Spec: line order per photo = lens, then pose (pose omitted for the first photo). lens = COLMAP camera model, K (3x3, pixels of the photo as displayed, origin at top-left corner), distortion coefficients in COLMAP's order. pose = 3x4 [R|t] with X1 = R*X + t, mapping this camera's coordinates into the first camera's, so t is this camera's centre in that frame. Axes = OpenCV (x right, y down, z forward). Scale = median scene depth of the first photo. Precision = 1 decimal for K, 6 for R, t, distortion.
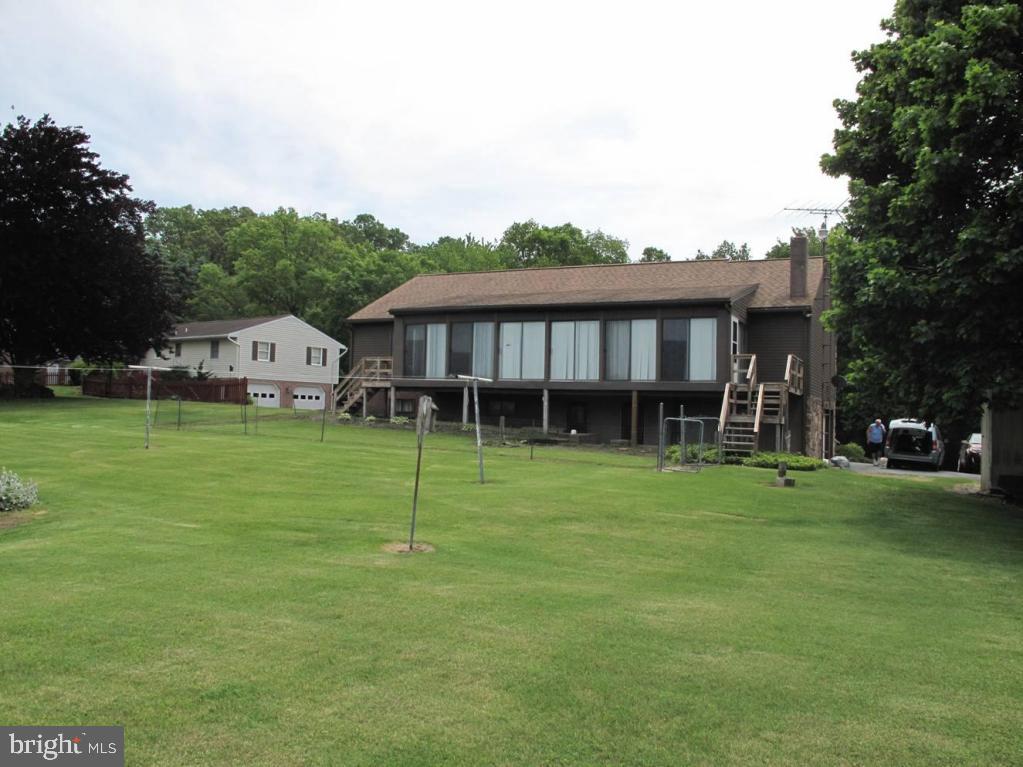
lens RADIAL K [[853.0, 0, 511.1], [0, 853.0, 384.7], [0, 0, 1]] dist [-0.152173, 0.125115]
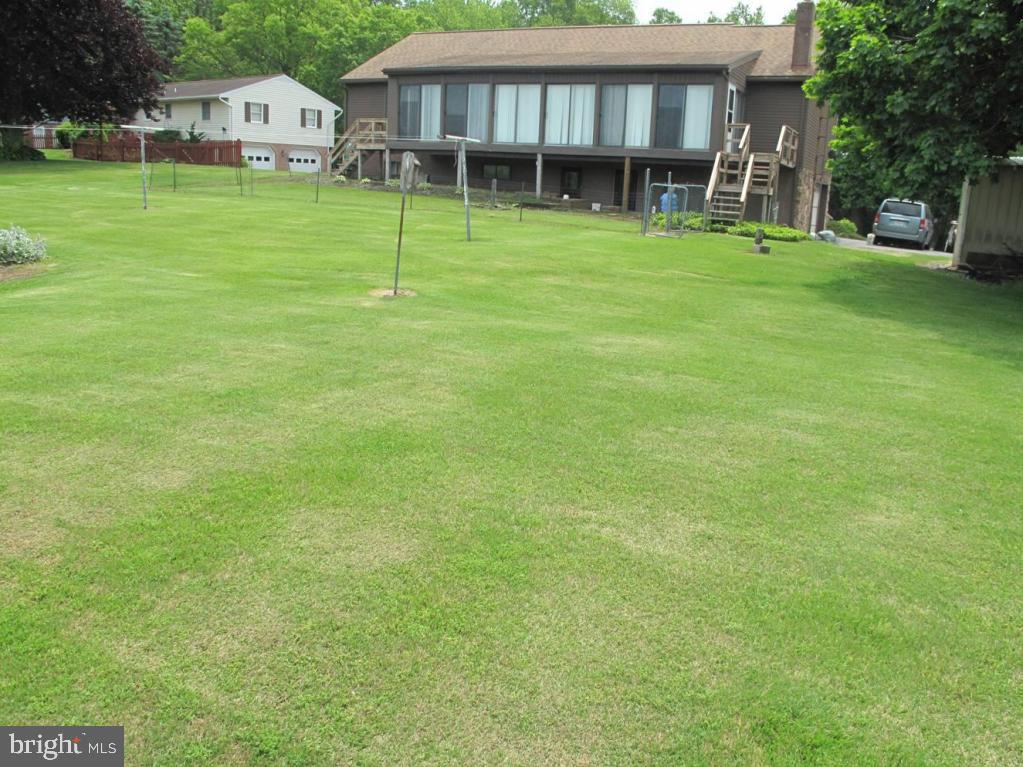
lens RADIAL K [[853.0, 0, 517.5], [0, 853.0, 387.5], [0, 0, 1]] dist [-0.152173, 0.125115]
pose [[0.999804, 0.017462, 0.009345, 0.010914], [-0.019333, 0.962891, 0.269197, 0.004001], [-0.004298, -0.269325, 0.963040, -0.031840]]
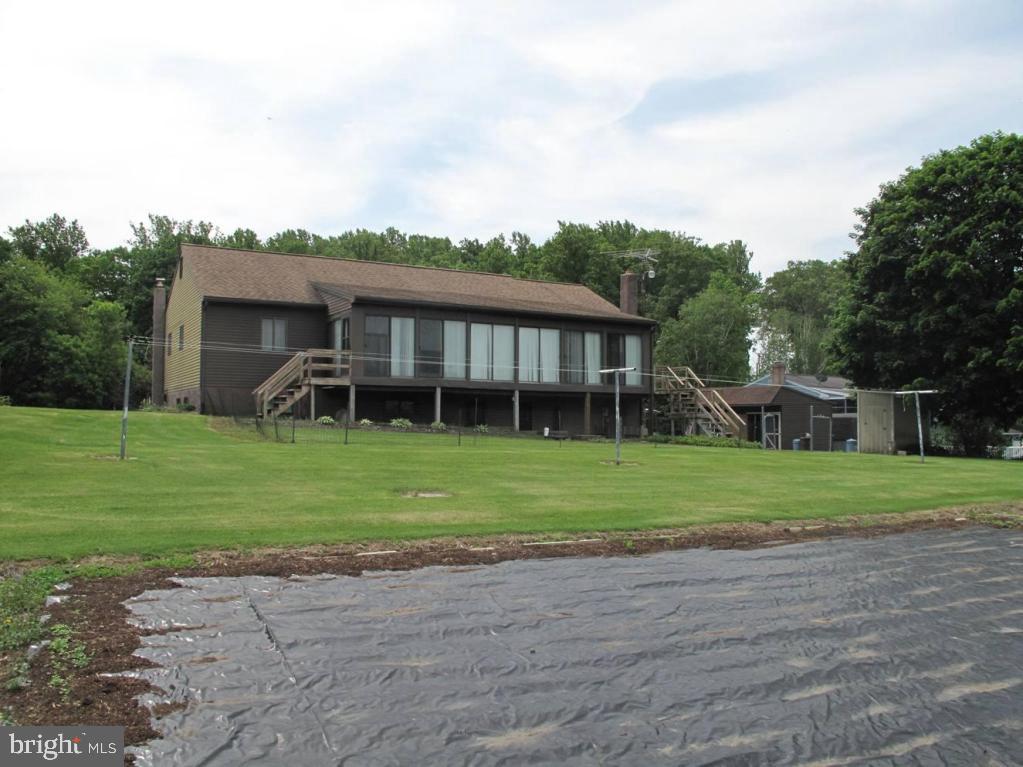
lens RADIAL K [[853.0, 0, 511.9], [0, 853.0, 384.5], [0, 0, 1]] dist [-0.152173, 0.125115]
pose [[0.517370, 0.003786, 0.855754, -0.946718], [-0.029237, 0.999485, 0.013255, -0.016911], [-0.855263, -0.031878, 0.517214, 0.494414]]
